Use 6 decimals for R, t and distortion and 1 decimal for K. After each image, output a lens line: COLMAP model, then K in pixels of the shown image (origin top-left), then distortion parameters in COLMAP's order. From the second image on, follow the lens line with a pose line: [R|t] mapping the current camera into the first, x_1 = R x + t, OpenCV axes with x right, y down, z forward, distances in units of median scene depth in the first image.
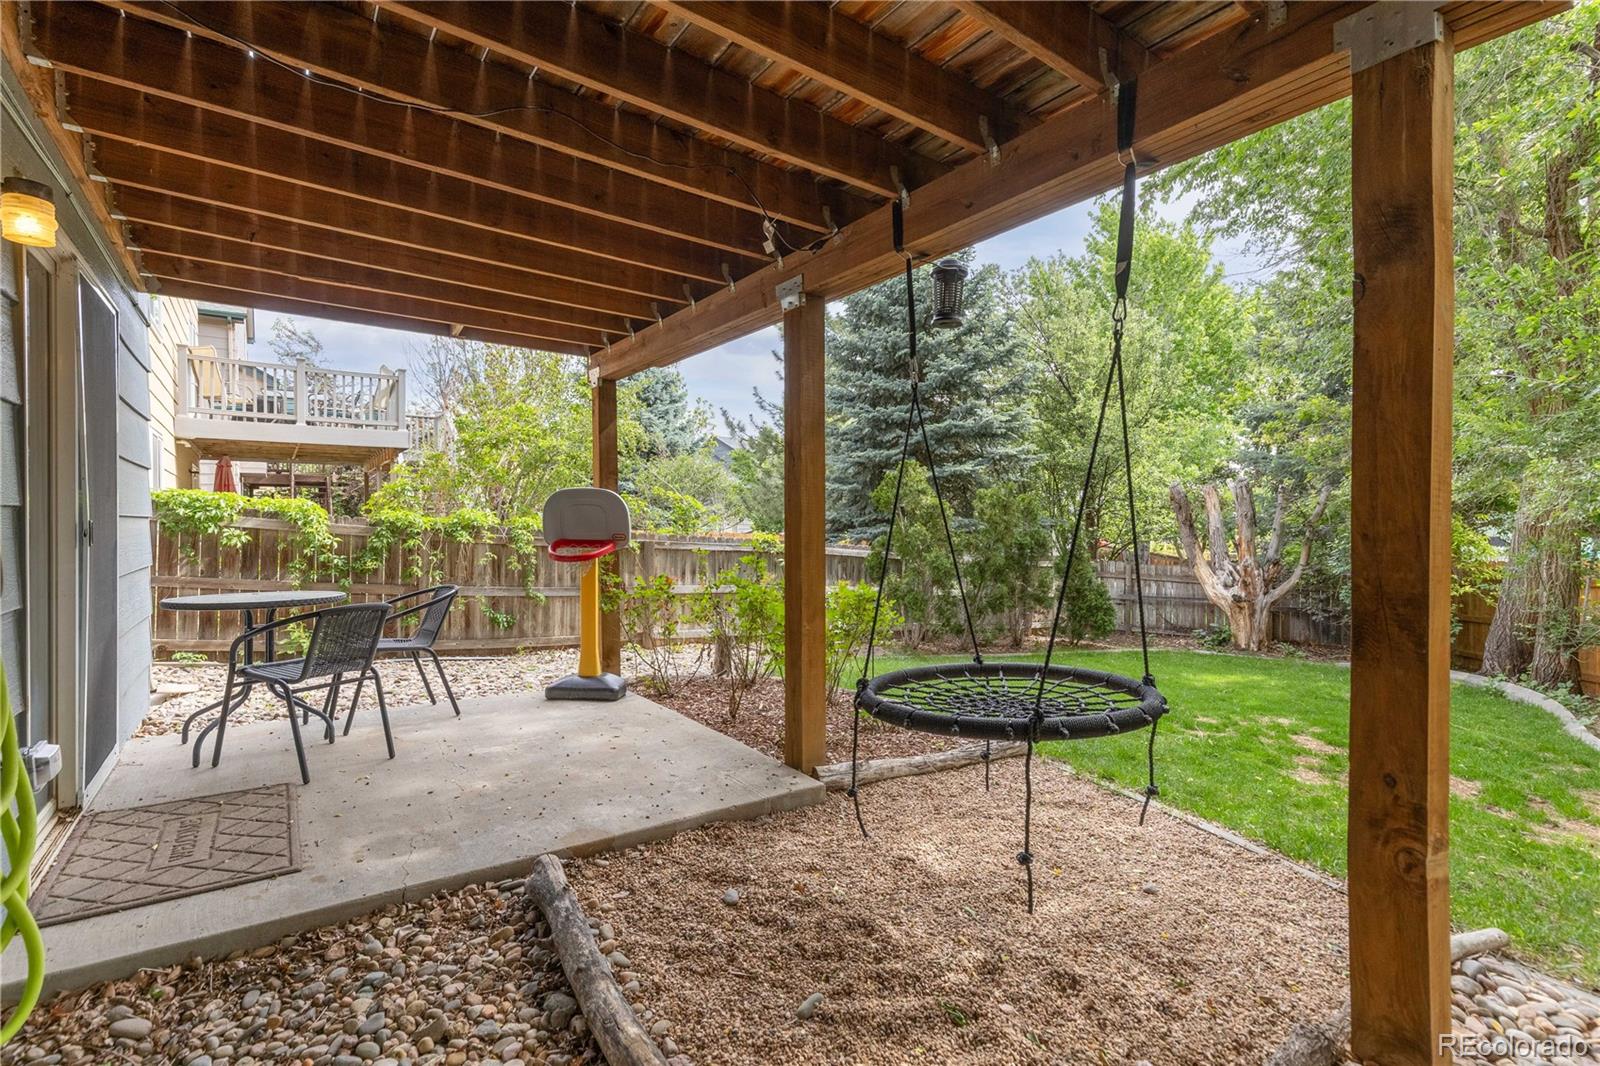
lens RADIAL K [[729.2, 0, 802.5], [0, 729.2, 529.7], [0, 0, 1]] dist [0.012006, -0.002811]
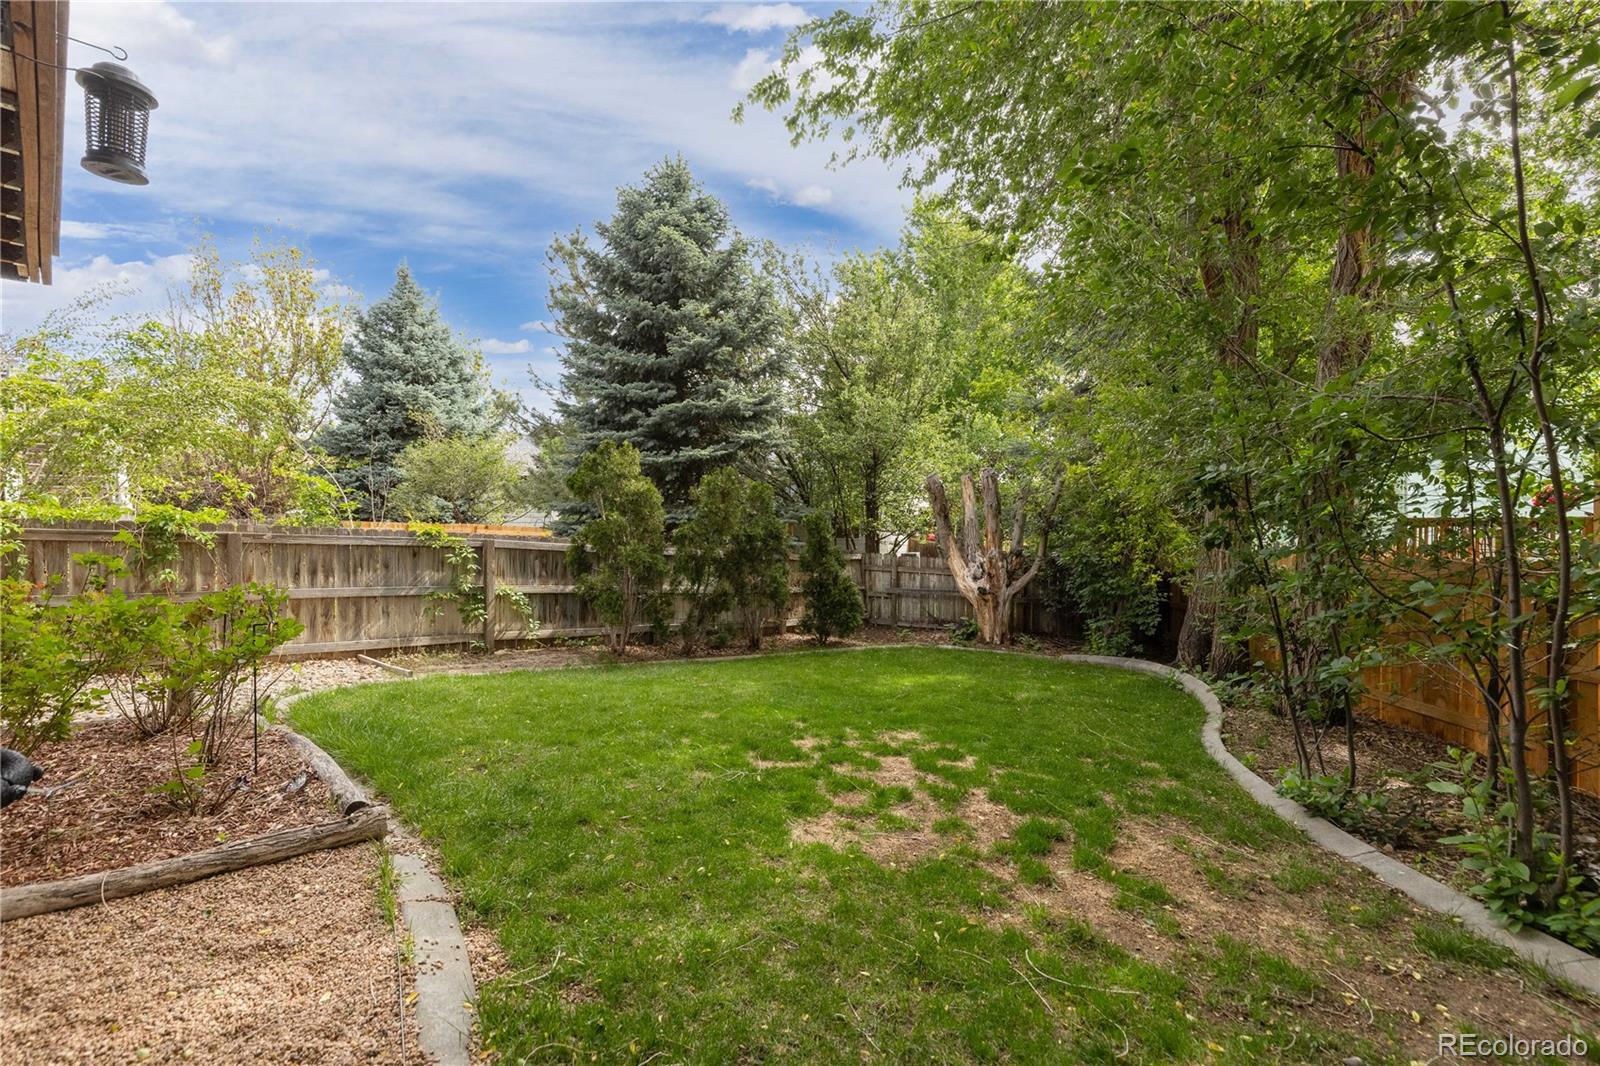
lens RADIAL K [[729.2, 0, 795.7], [0, 729.2, 536.2], [0, 0, 1]] dist [0.012006, -0.002811]
pose [[0.986029, -0.003000, 0.166544, 0.179848], [0.000011, 0.999839, 0.017948, 0.003014], [-0.166571, -0.017695, 0.985871, 0.078965]]
